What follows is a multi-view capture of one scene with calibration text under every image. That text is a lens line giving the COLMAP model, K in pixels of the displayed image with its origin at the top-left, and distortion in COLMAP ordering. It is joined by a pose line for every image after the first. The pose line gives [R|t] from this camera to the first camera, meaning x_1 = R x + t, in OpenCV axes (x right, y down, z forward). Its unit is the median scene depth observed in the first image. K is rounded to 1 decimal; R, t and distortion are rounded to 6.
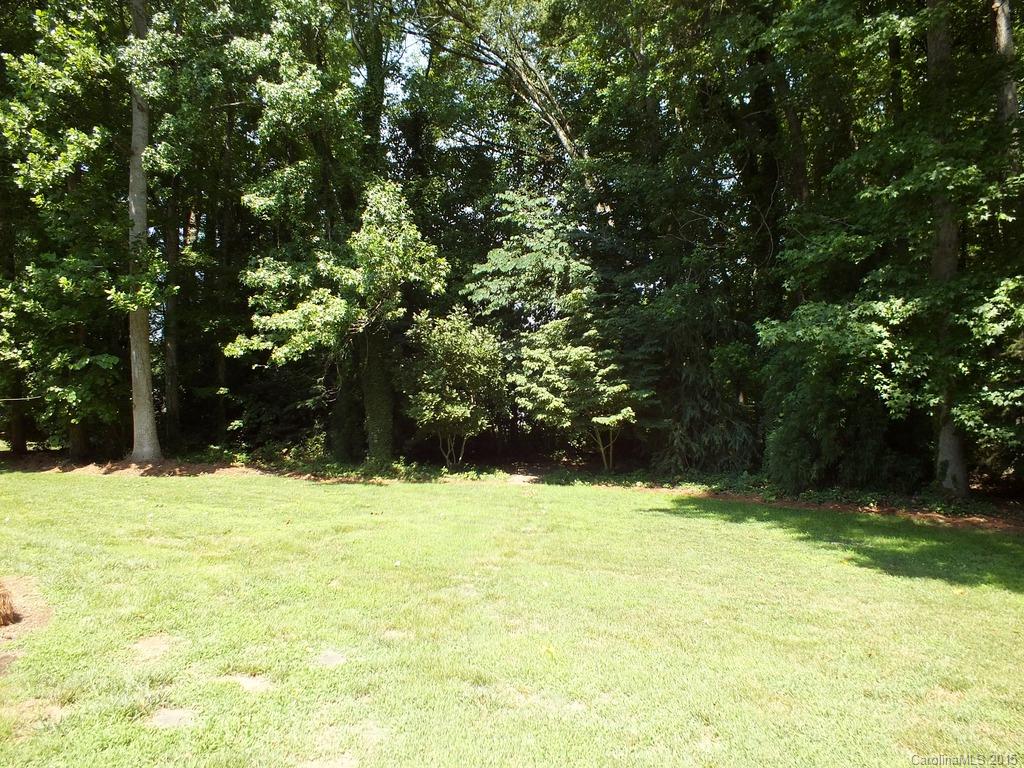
lens RADIAL K [[663.5, 0, 500.1], [0, 663.5, 391.3], [0, 0, 1]] dist [-0.072801, 0.041698]
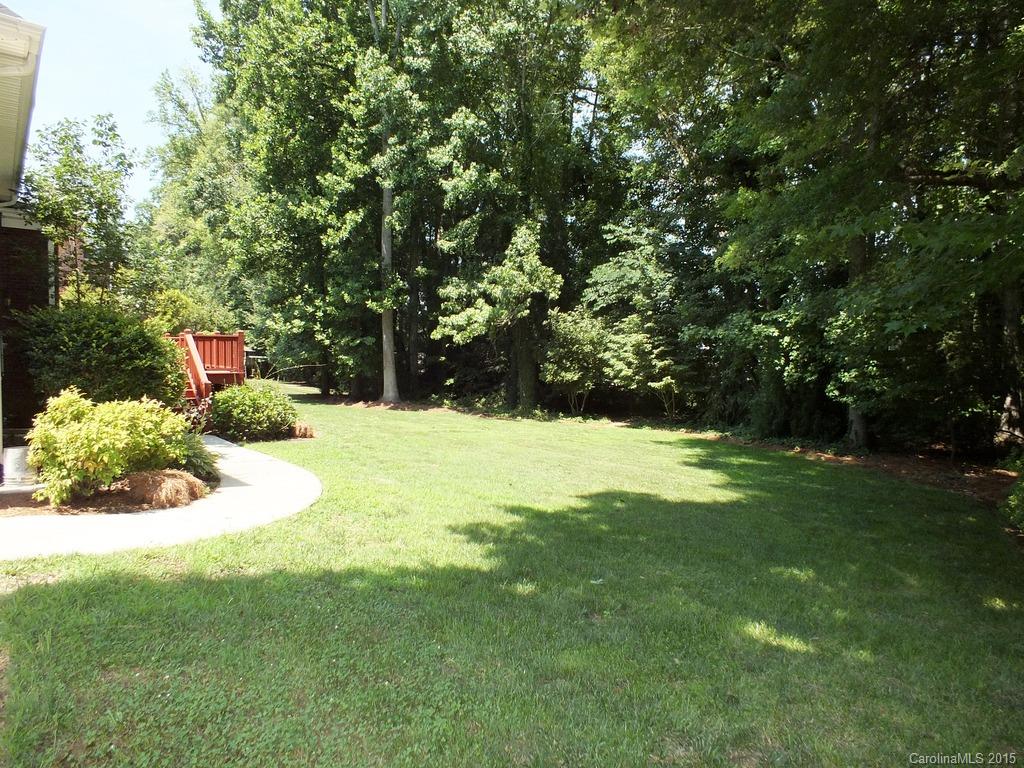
lens RADIAL K [[692.7, 0, 486.6], [0, 692.7, 384.9], [0, 0, 1]] dist [0.001676, -0.052249]
pose [[0.911479, 0.032631, -0.410050, 0.434813], [-0.015517, 0.998867, 0.044995, -0.018679], [0.411054, -0.034649, 0.910952, -0.543329]]
